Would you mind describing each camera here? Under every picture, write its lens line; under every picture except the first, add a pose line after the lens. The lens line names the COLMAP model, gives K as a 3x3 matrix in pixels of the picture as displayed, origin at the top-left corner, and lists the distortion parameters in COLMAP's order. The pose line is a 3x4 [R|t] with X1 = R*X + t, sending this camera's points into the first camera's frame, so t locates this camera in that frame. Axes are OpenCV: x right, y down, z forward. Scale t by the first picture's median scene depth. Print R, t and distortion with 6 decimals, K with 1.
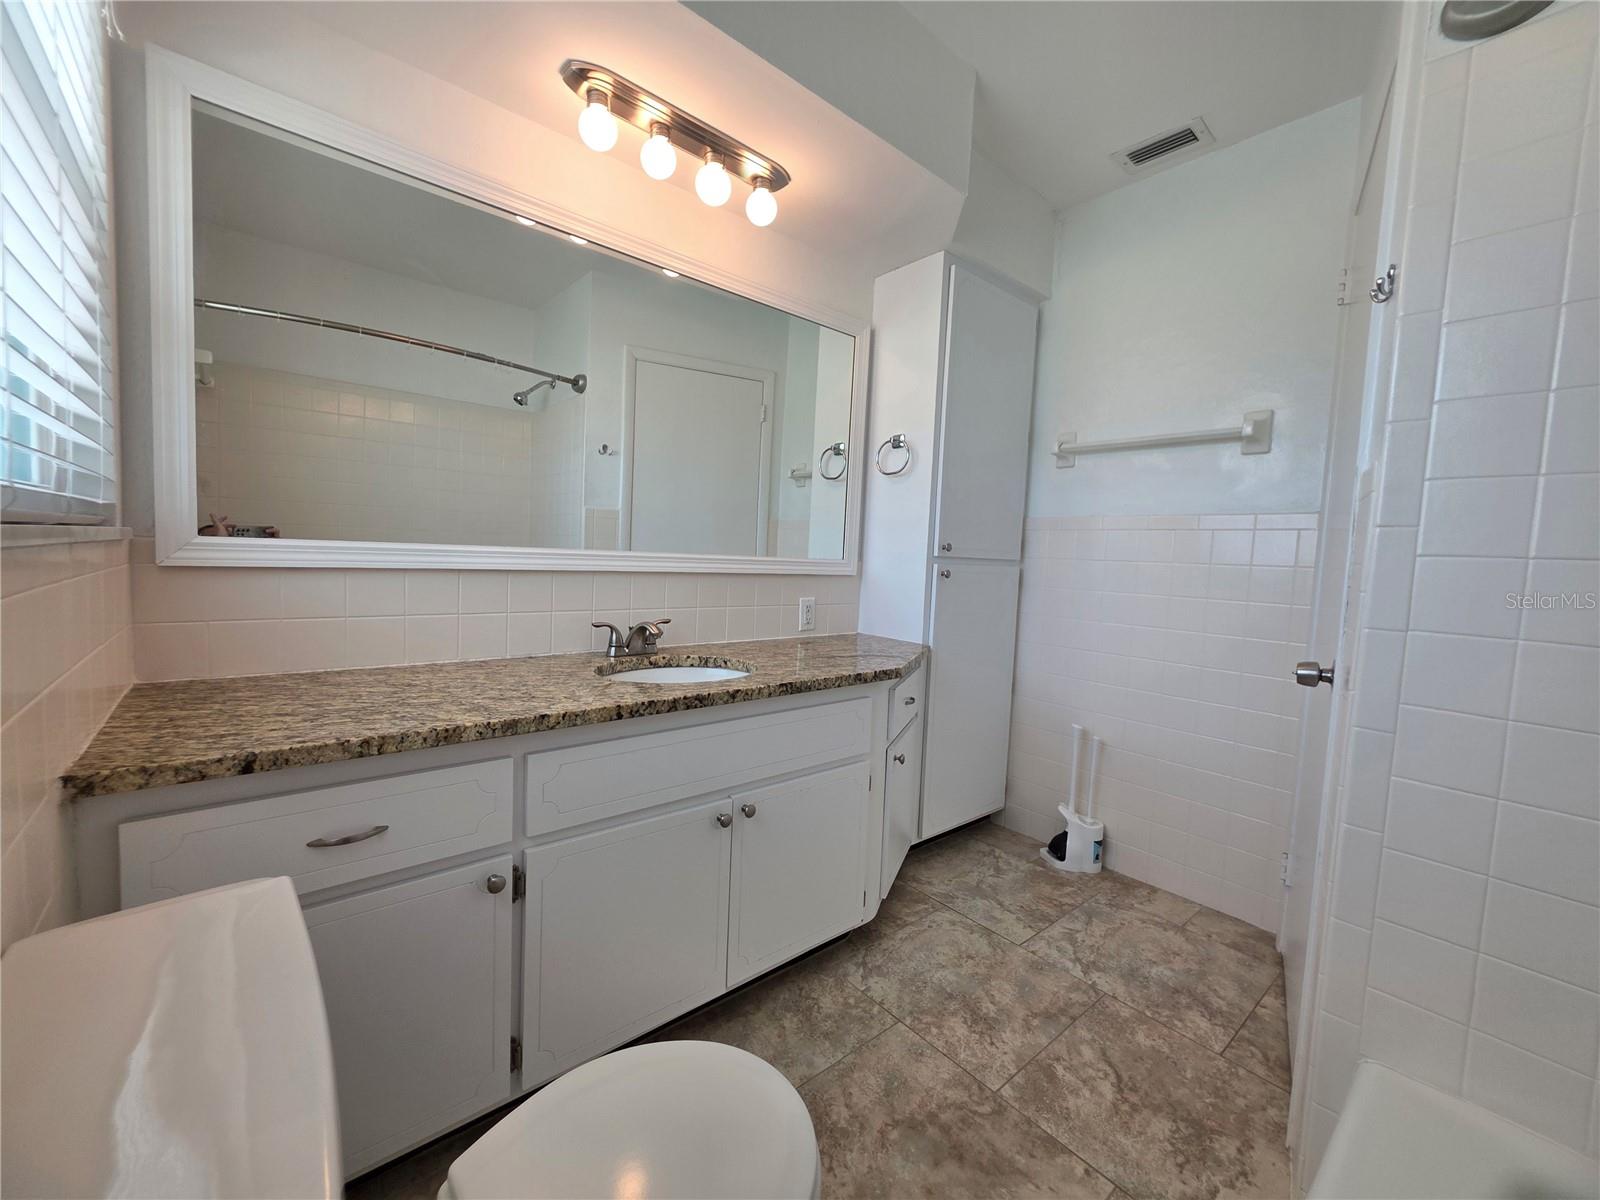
lens RADIAL K [[644.8, 0, 795.7], [0, 644.8, 595.0], [0, 0, 1]] dist [0.002145, -0.000405]
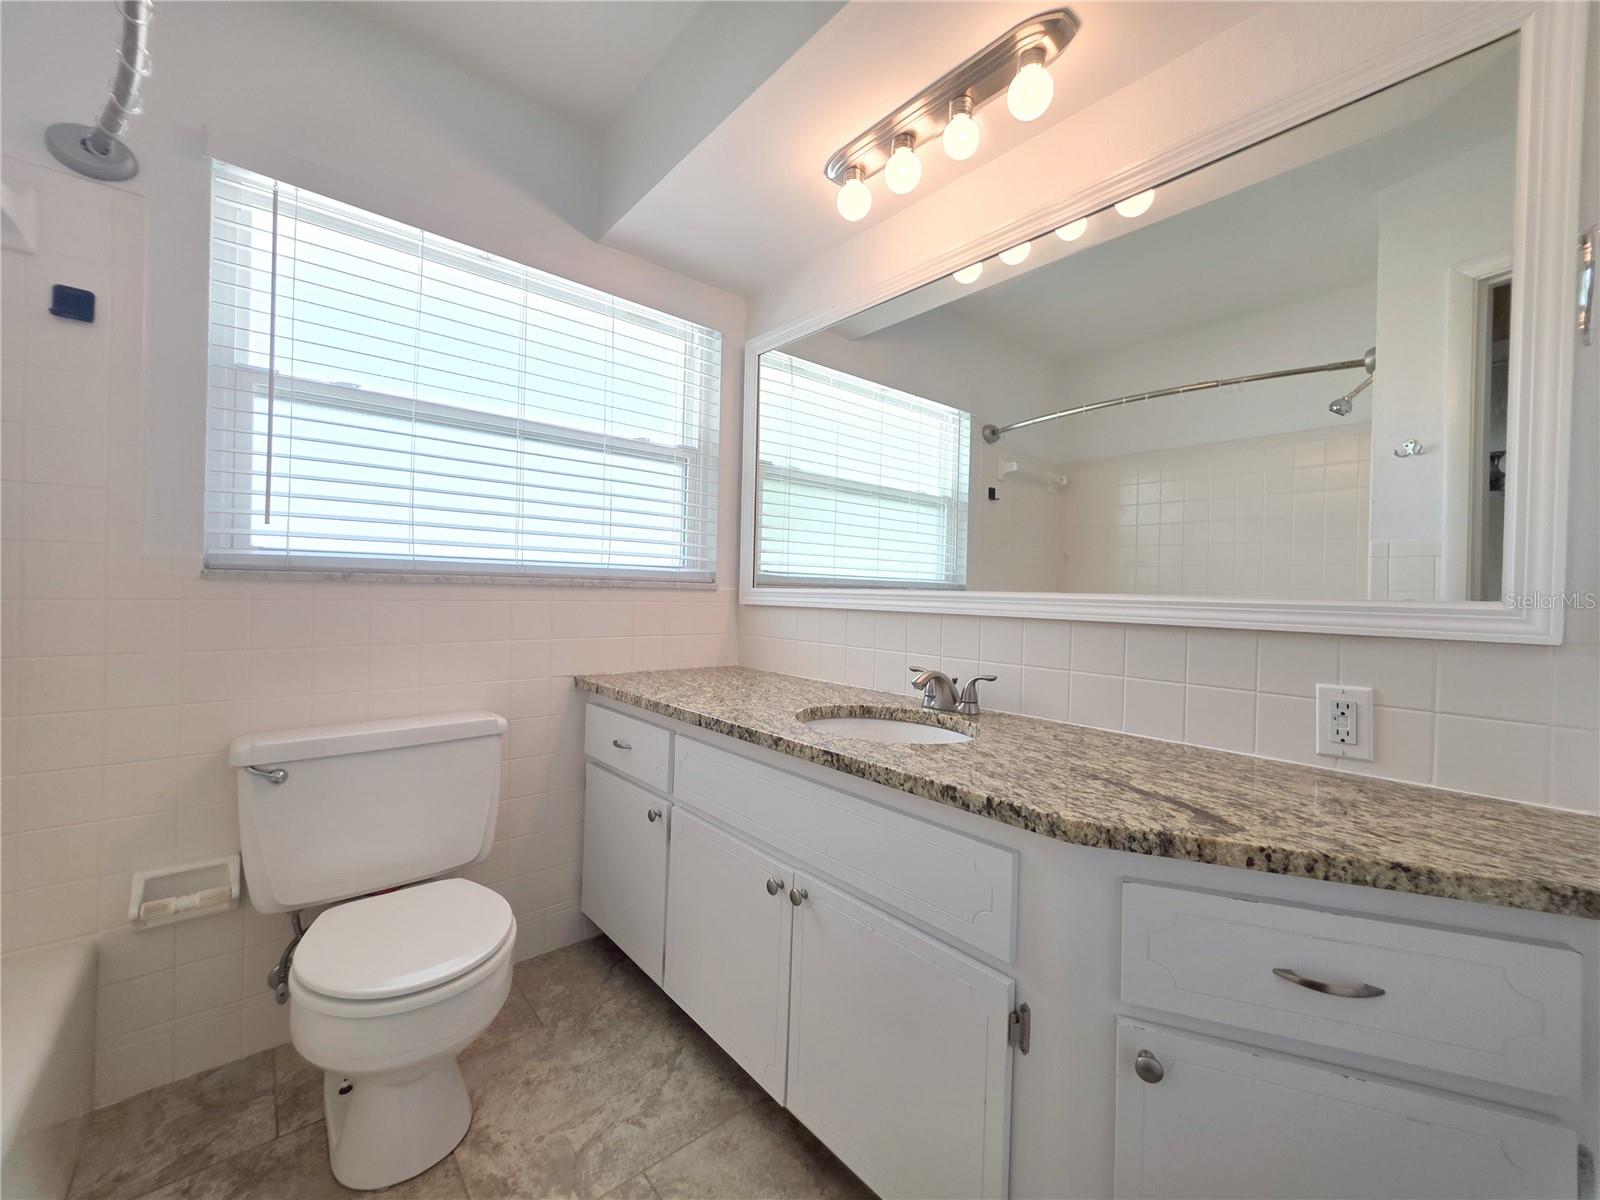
lens RADIAL K [[644.8, 0, 795.7], [0, 644.8, 595.0], [0, 0, 1]] dist [0.002145, -0.000405]
pose [[0.008592, -0.037144, -0.999273, 0.733139], [-0.090880, 0.995145, -0.037772, -0.009562], [0.995825, 0.091138, 0.005175, 0.949160]]
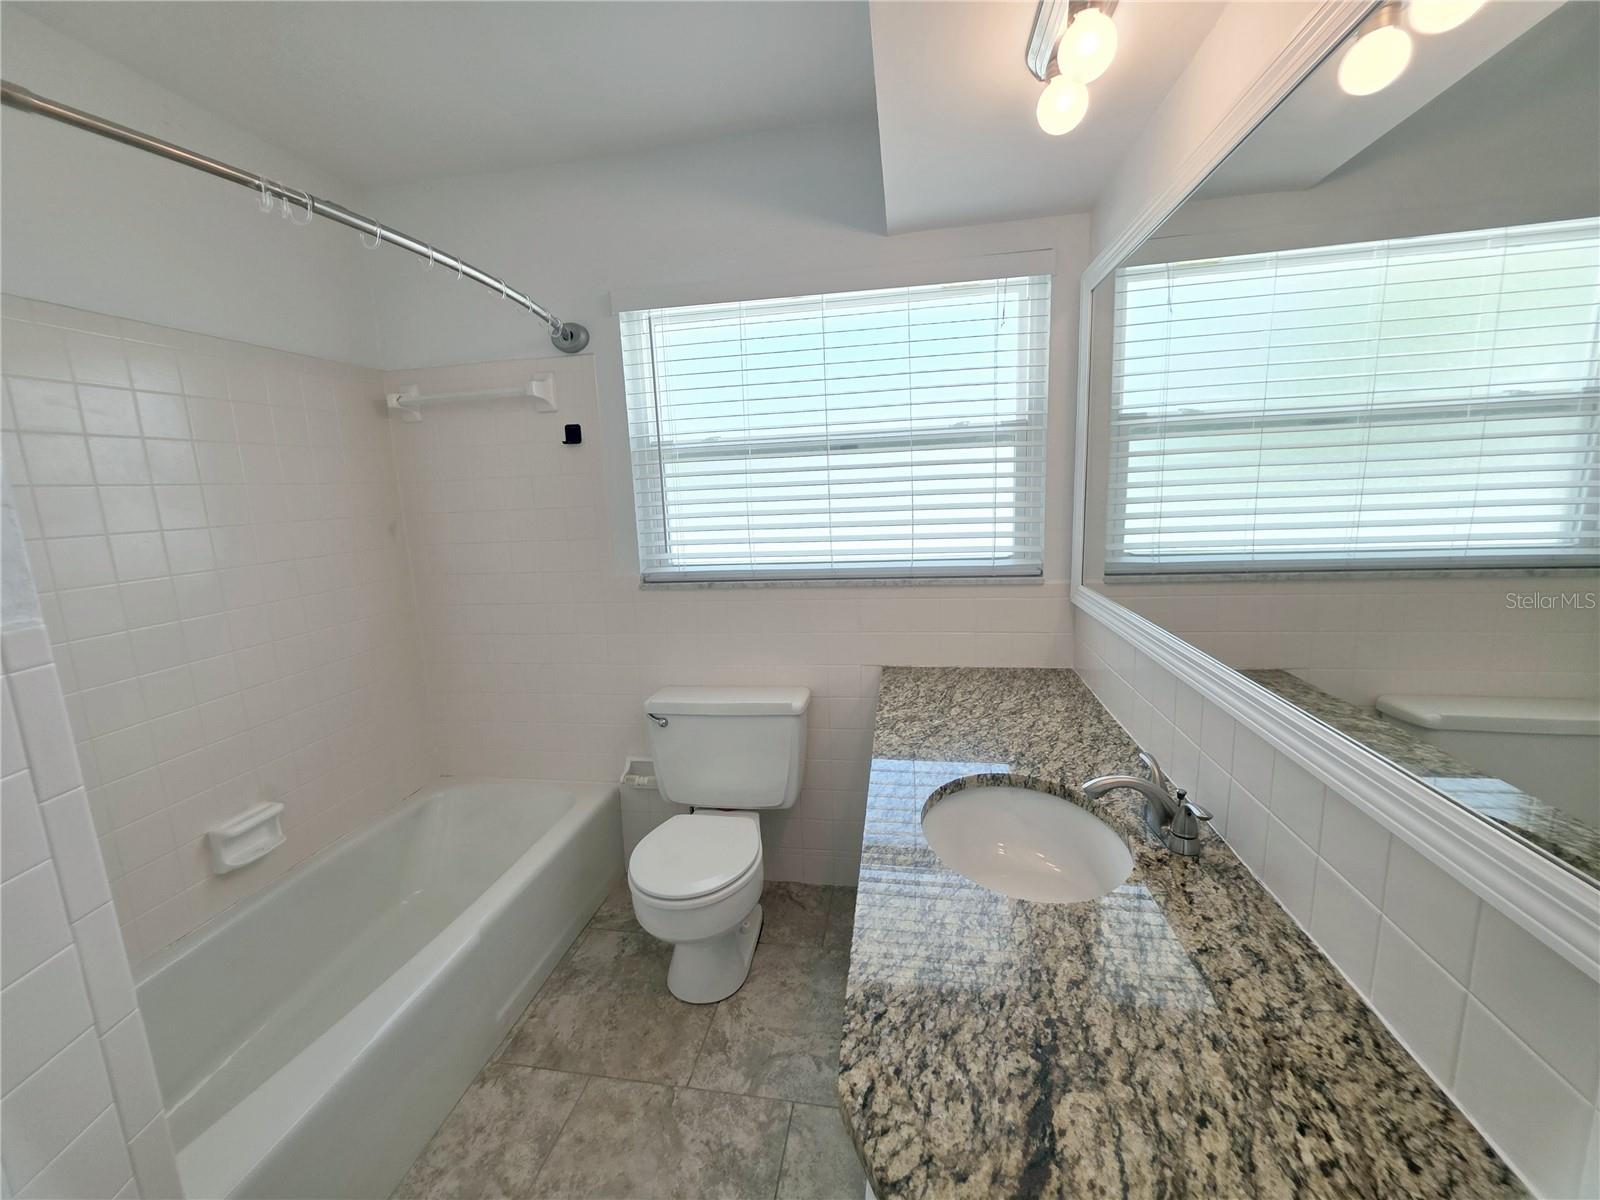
lens RADIAL K [[644.8, 0, 795.7], [0, 644.8, 595.0], [0, 0, 1]] dist [0.002145, -0.000405]
pose [[-0.764574, 0.097229, -0.637160, 0.468458], [-0.035195, 0.980784, 0.191898, -0.279582], [0.643574, 0.169145, -0.746460, 1.447907]]
